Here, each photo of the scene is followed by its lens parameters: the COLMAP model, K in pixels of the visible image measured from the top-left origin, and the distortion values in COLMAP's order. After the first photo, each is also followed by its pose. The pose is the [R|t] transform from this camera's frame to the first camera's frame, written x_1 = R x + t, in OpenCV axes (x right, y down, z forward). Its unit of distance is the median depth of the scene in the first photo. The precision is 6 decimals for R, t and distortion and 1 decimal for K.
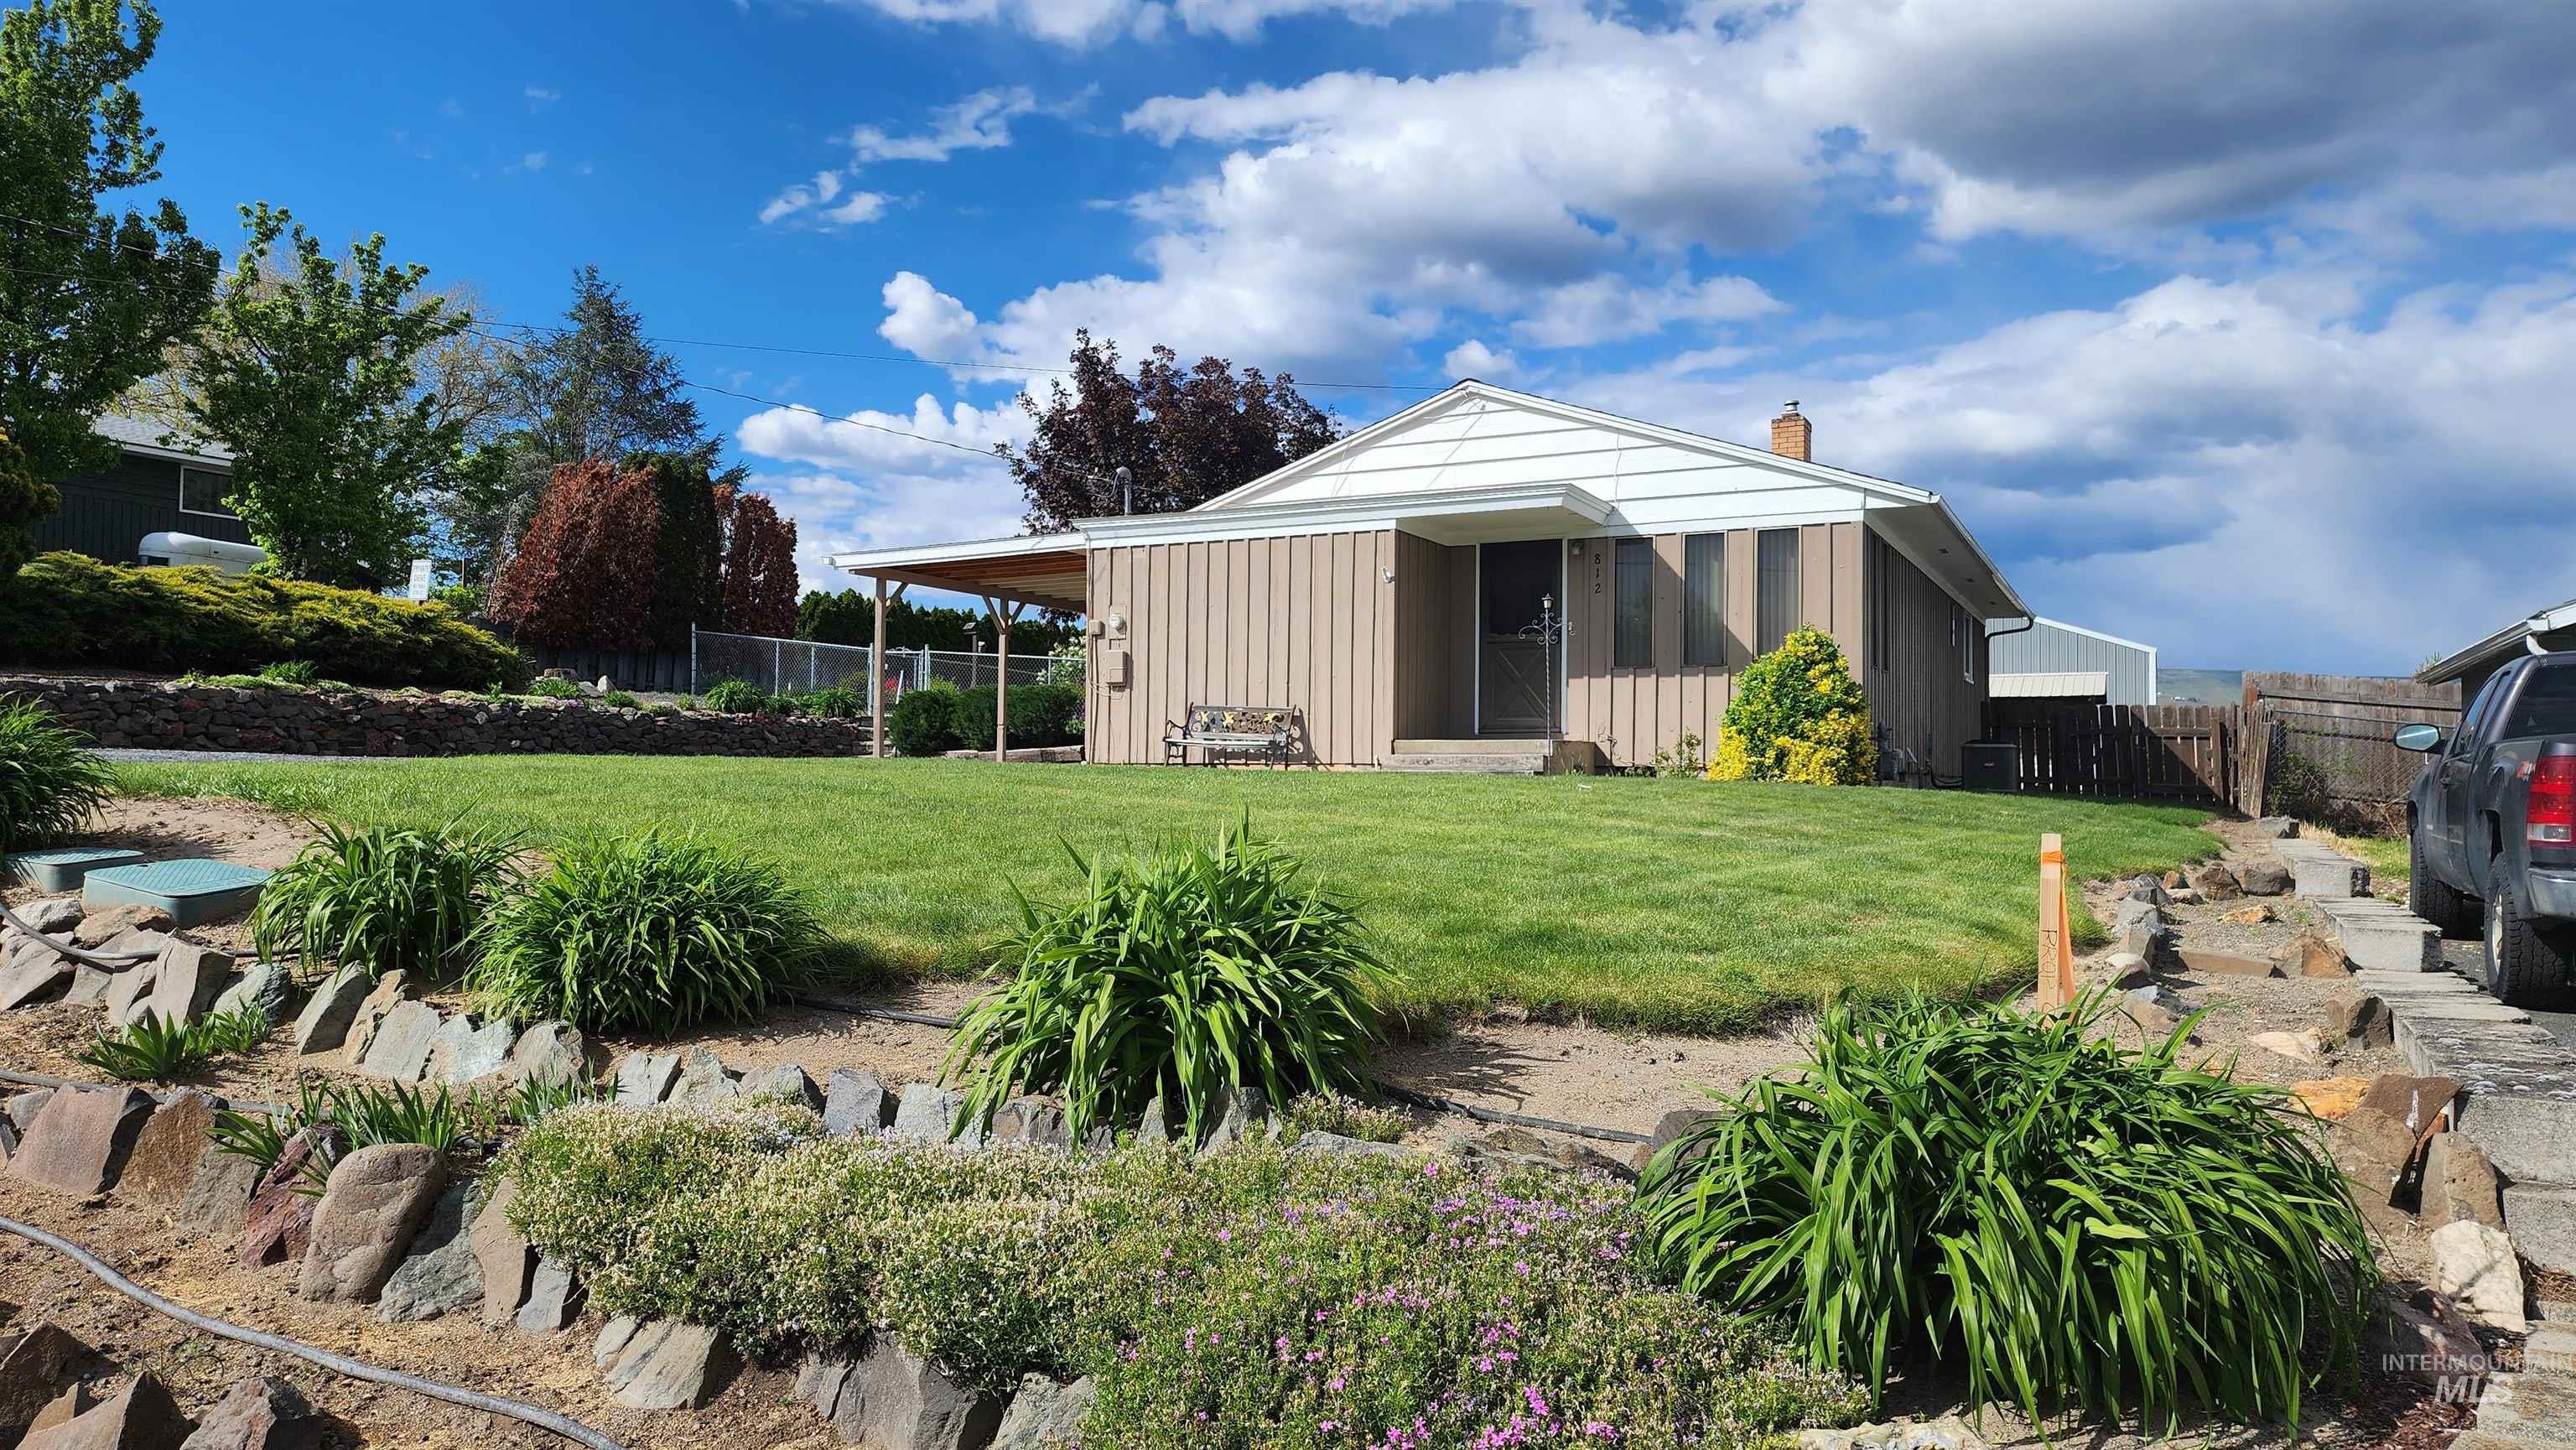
lens RADIAL K [[1719.5, 0, 1288.6], [0, 1719.5, 714.0], [0, 0, 1]] dist [0.096870, -0.092156]
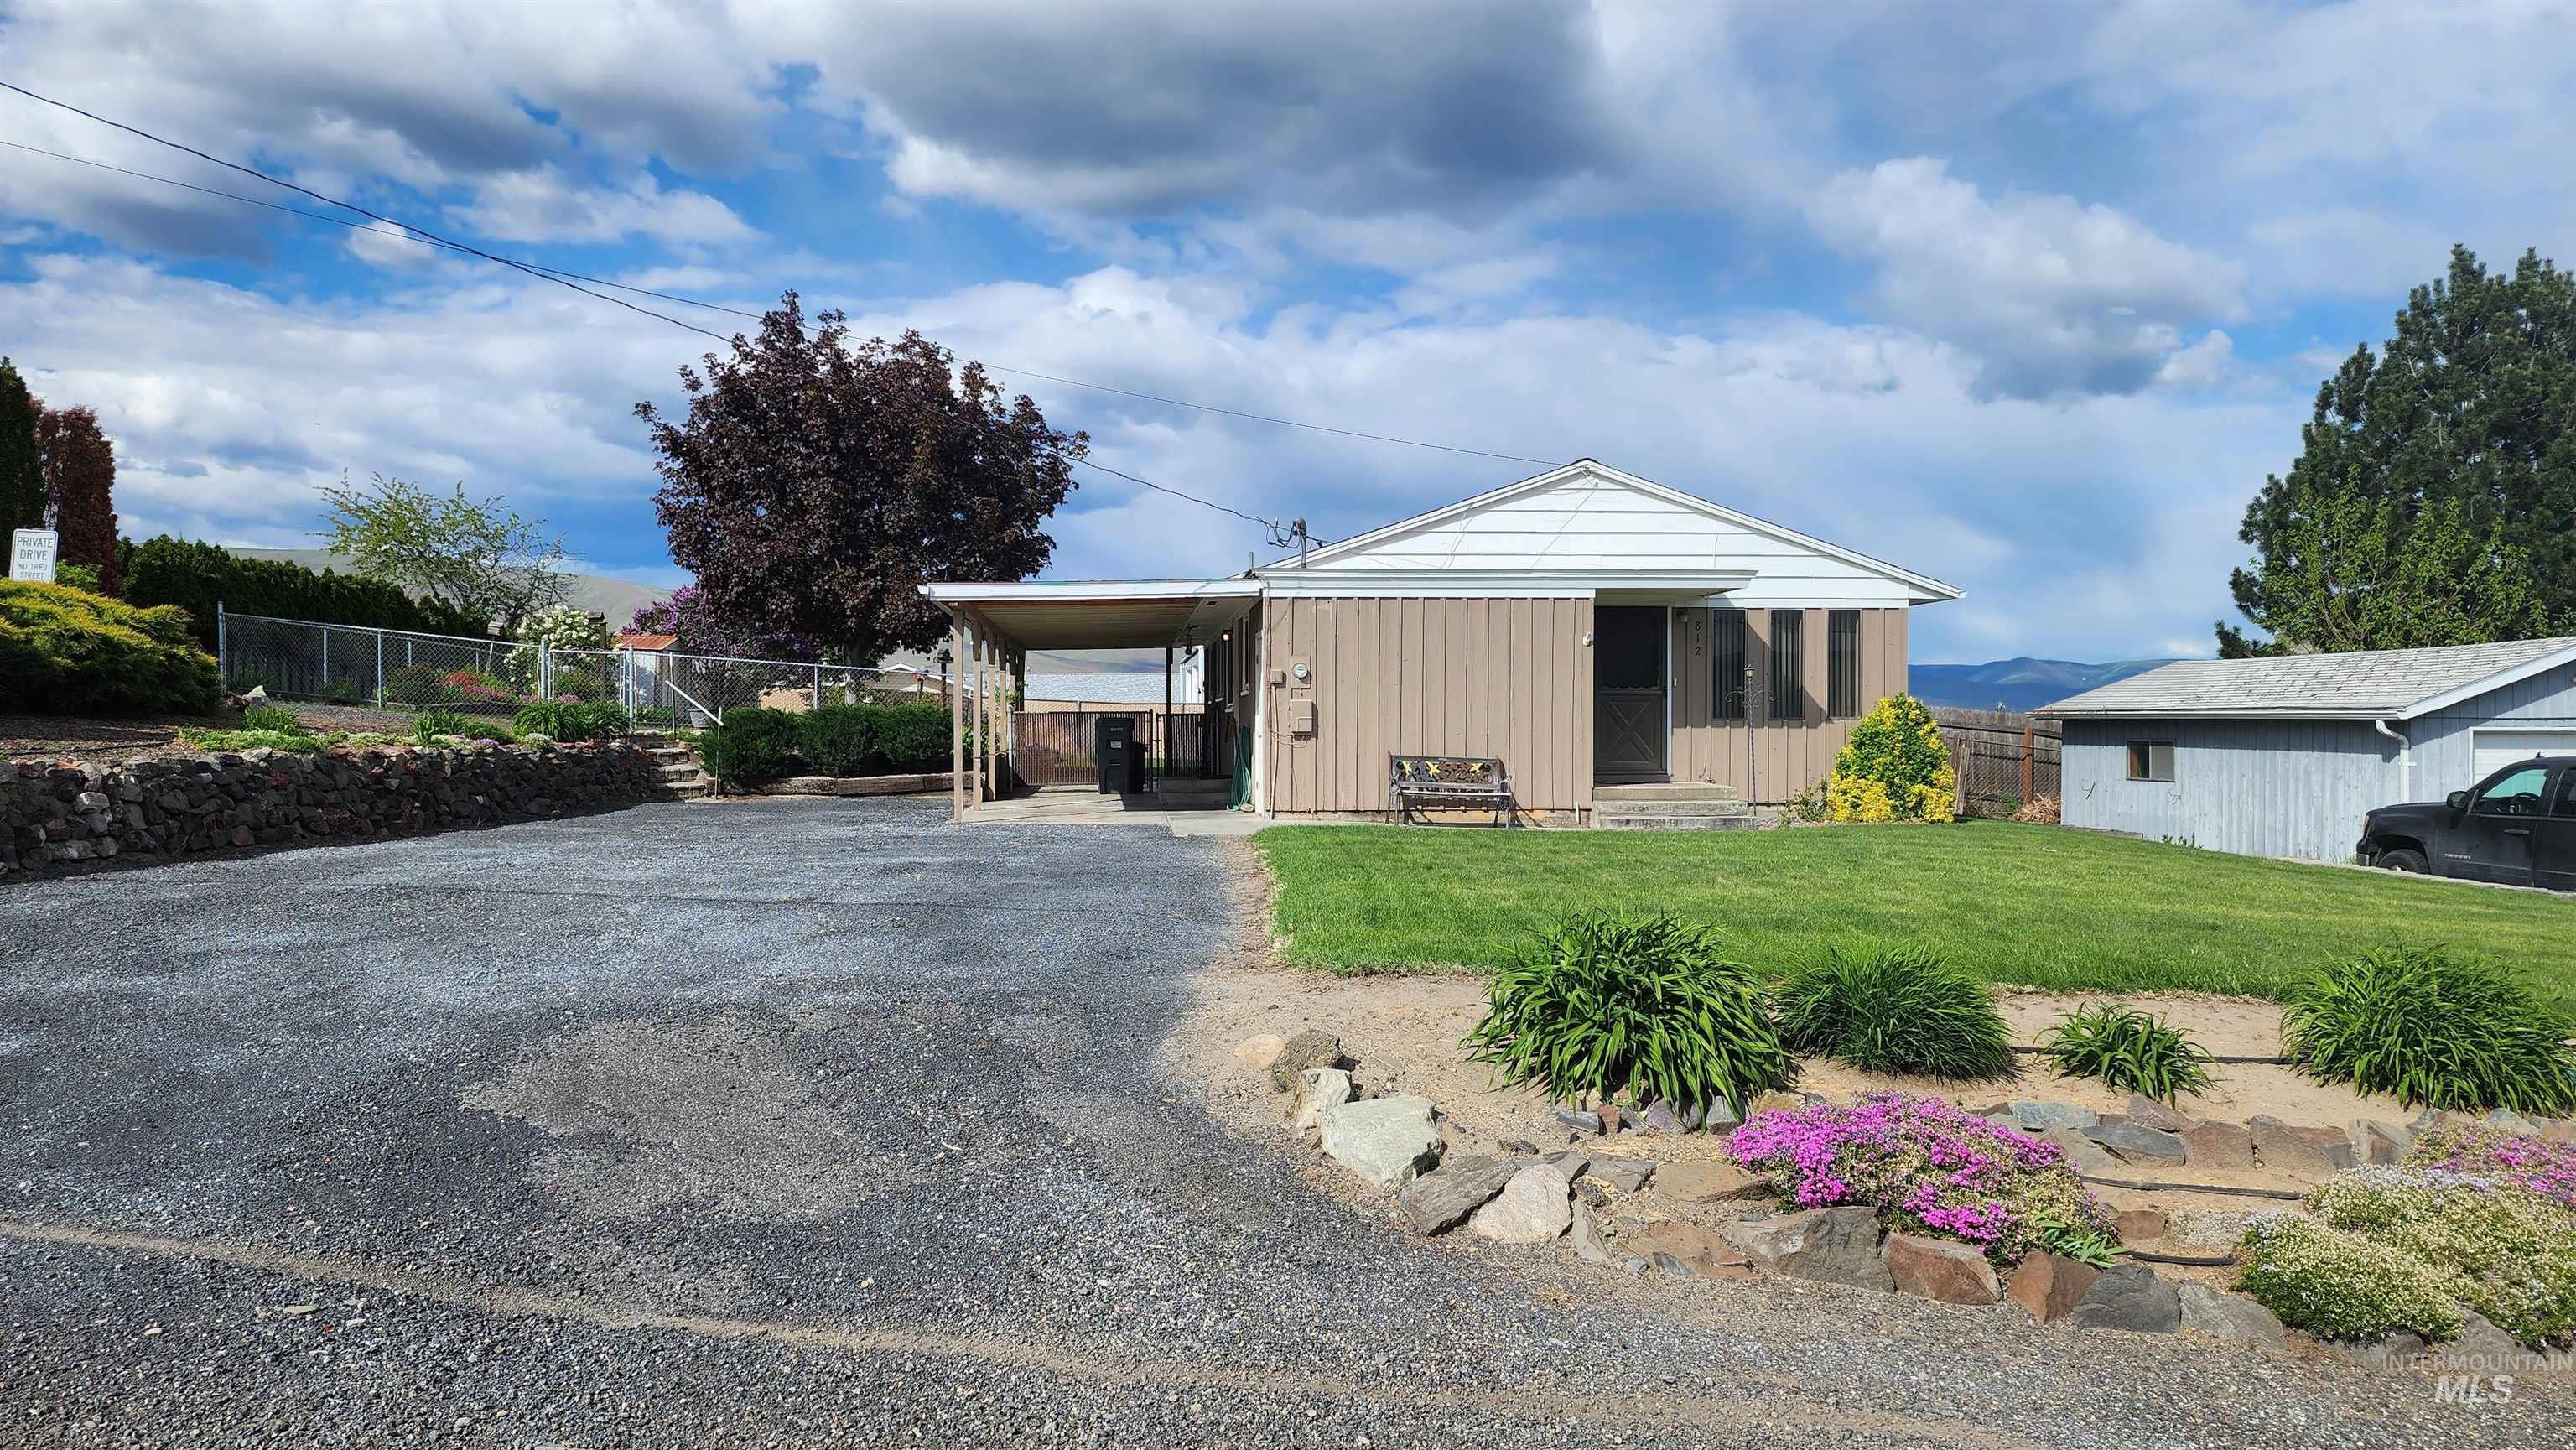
lens RADIAL K [[1731.3, 0, 1299.5], [0, 1731.3, 734.7], [0, 0, 1]] dist [0.085566, -0.094402]
pose [[0.835522, -0.012343, 0.549319, -0.672146], [-0.012959, 0.999027, 0.042160, -0.060358], [-0.549305, -0.042344, 0.834548, 0.155591]]
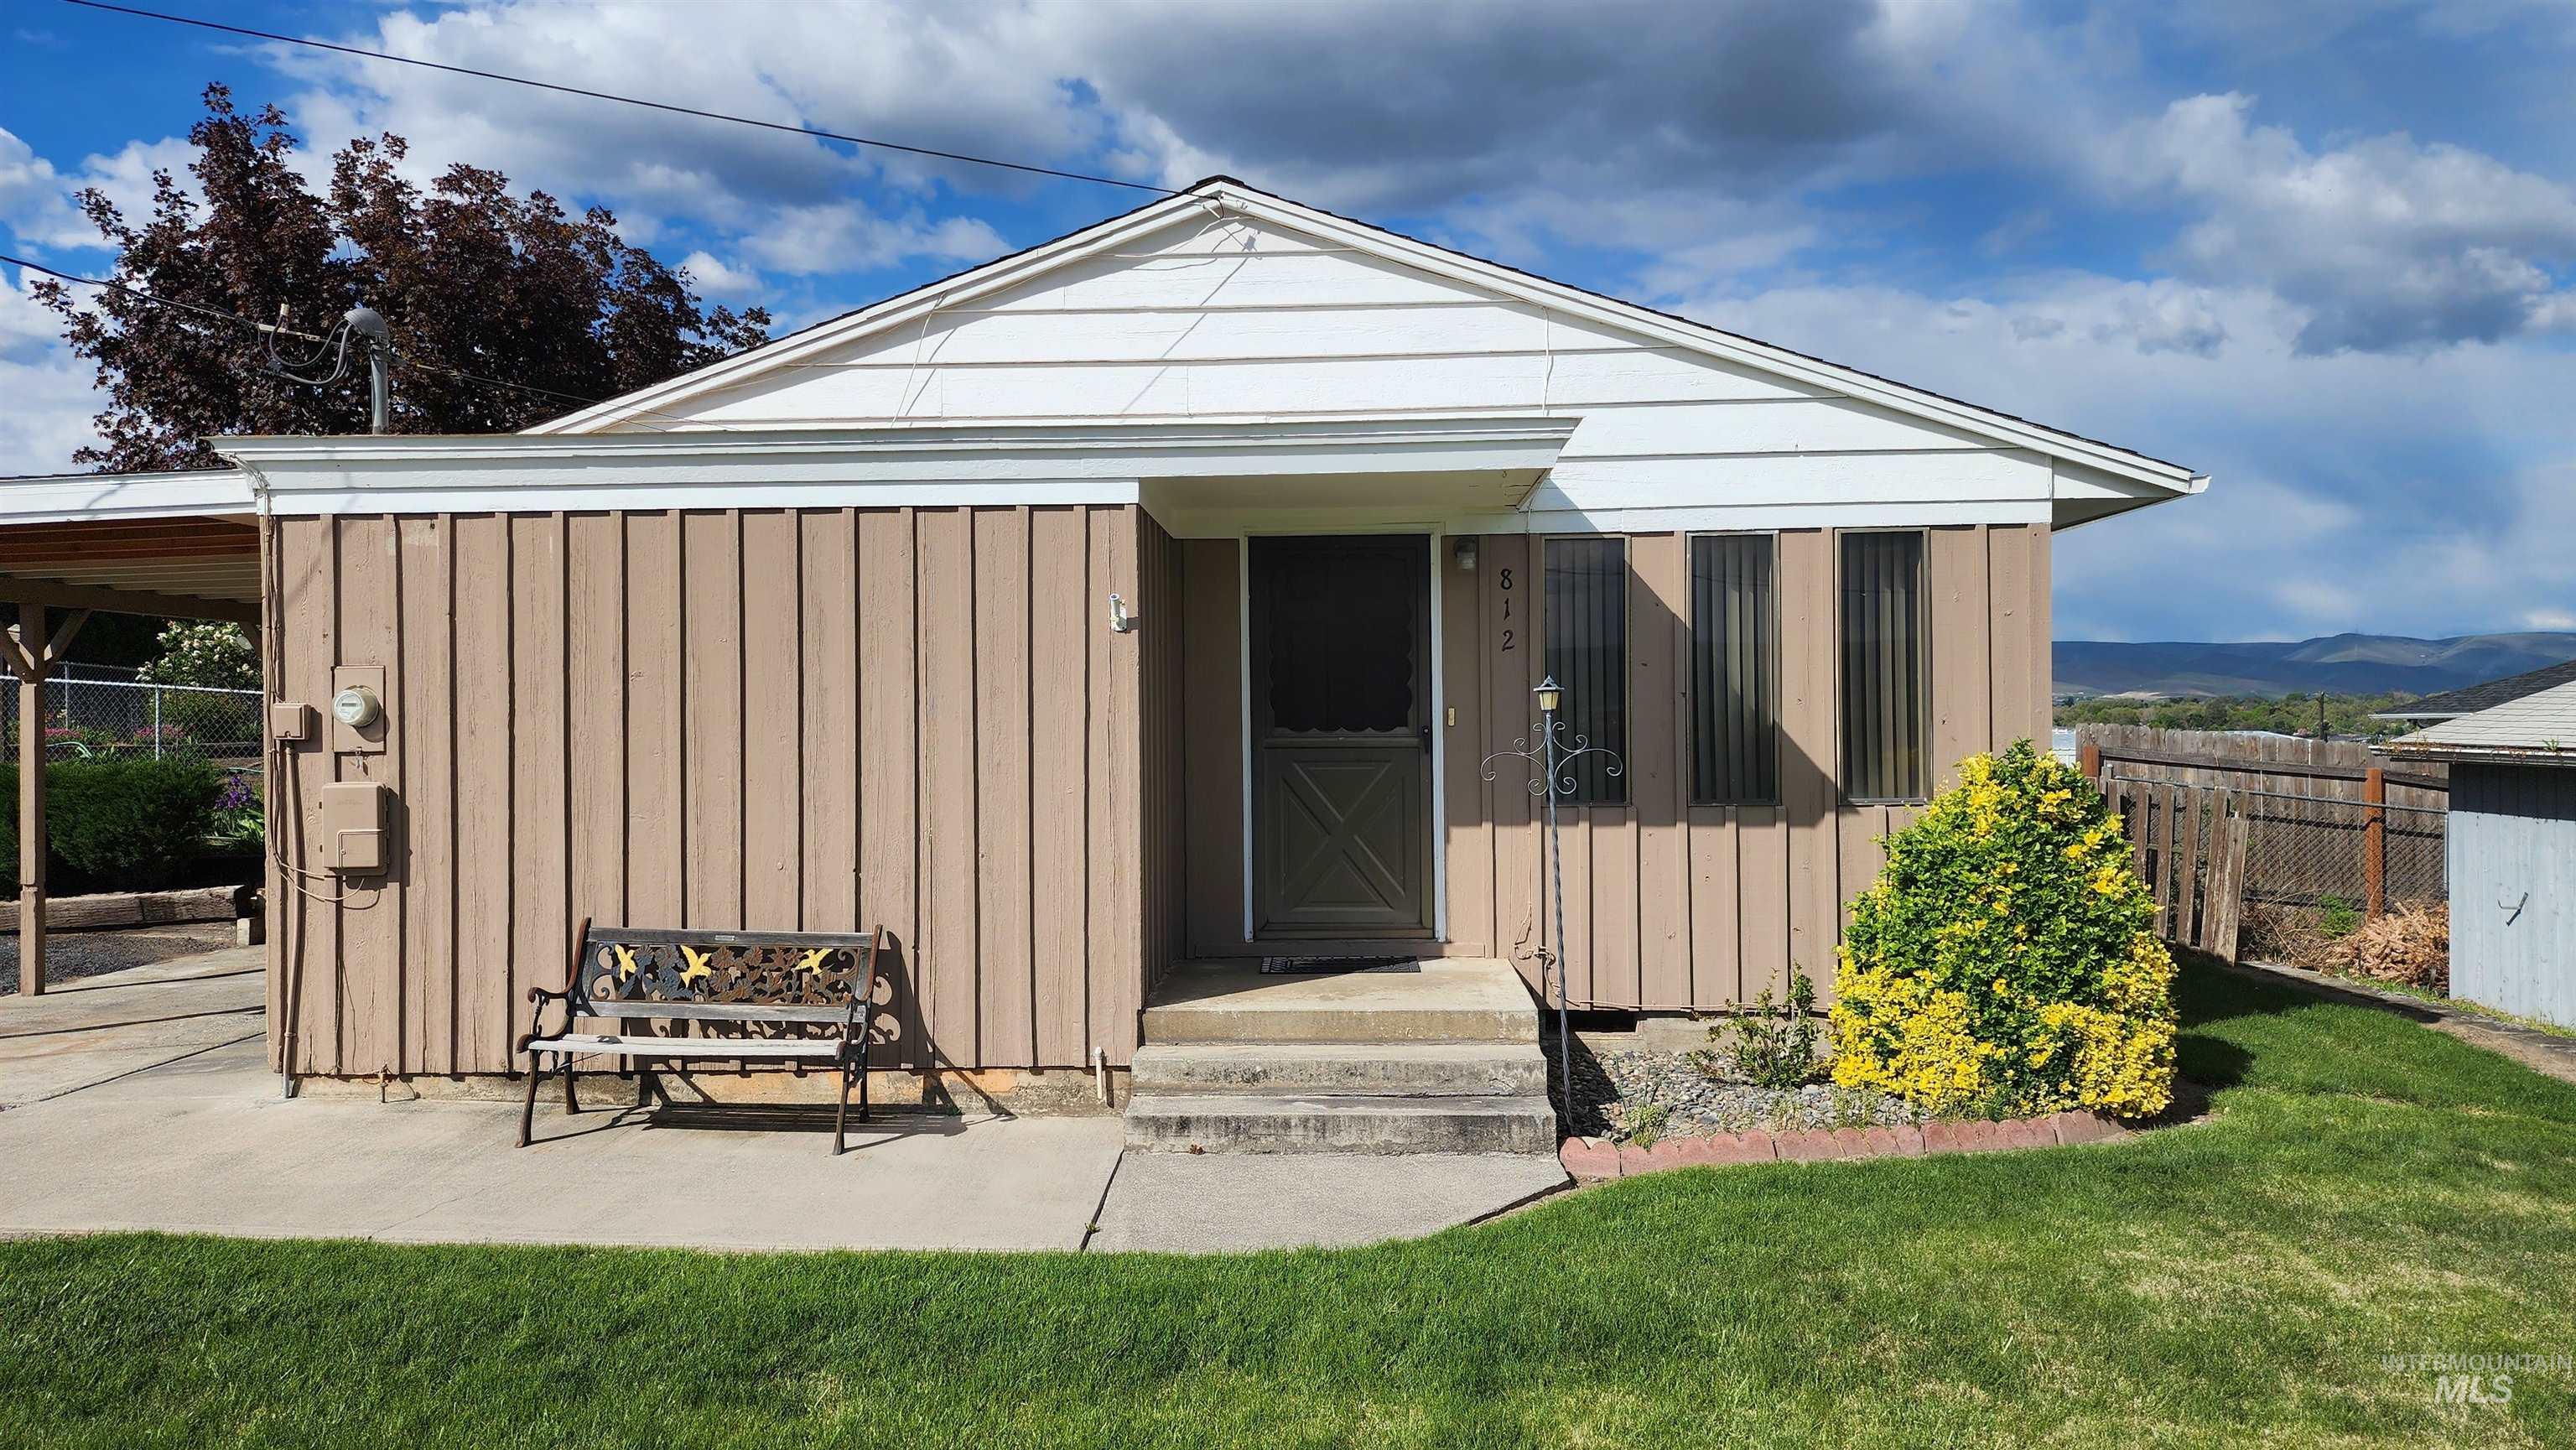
lens RADIAL K [[1719.5, 0, 1288.6], [0, 1719.5, 714.0], [0, 0, 1]] dist [0.096870, -0.092156]
pose [[0.909174, -0.017471, 0.416049, -0.074959], [0.002729, 0.999348, 0.036003, -0.067357], [-0.416407, -0.031598, 0.908629, 0.567158]]
